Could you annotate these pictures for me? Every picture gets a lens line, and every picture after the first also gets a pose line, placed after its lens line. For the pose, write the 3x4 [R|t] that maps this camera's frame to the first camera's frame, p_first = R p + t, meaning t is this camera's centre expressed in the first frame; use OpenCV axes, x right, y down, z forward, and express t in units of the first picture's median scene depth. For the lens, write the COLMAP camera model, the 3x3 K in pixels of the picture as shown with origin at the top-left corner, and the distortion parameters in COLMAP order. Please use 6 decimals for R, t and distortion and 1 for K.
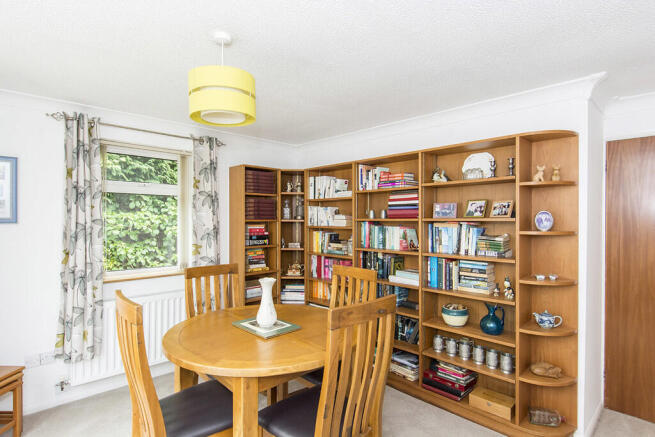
lens RADIAL K [[346.2, 0, 327.9], [0, 346.2, 217.1], [0, 0, 1]] dist [0.003544, -0.000070]
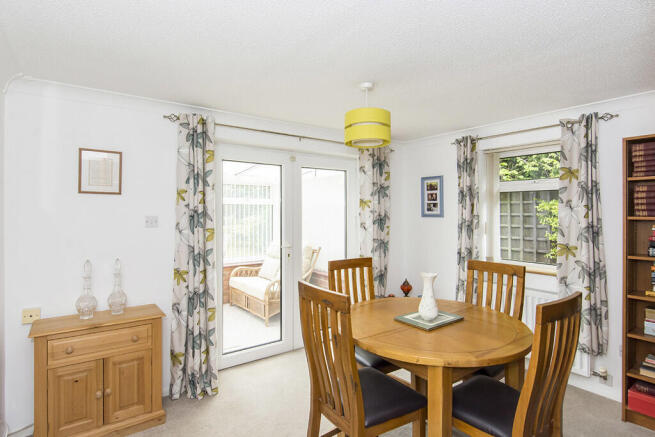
lens RADIAL K [[346.2, 0, 328.3], [0, 346.2, 214.0], [0, 0, 1]] dist [0.003544, -0.000070]
pose [[-0.117028, 0.000518, -0.993128, 0.534793], [-0.006451, 0.999978, 0.001282, 0.002892], [0.993108, 0.006556, -0.117022, 0.501786]]
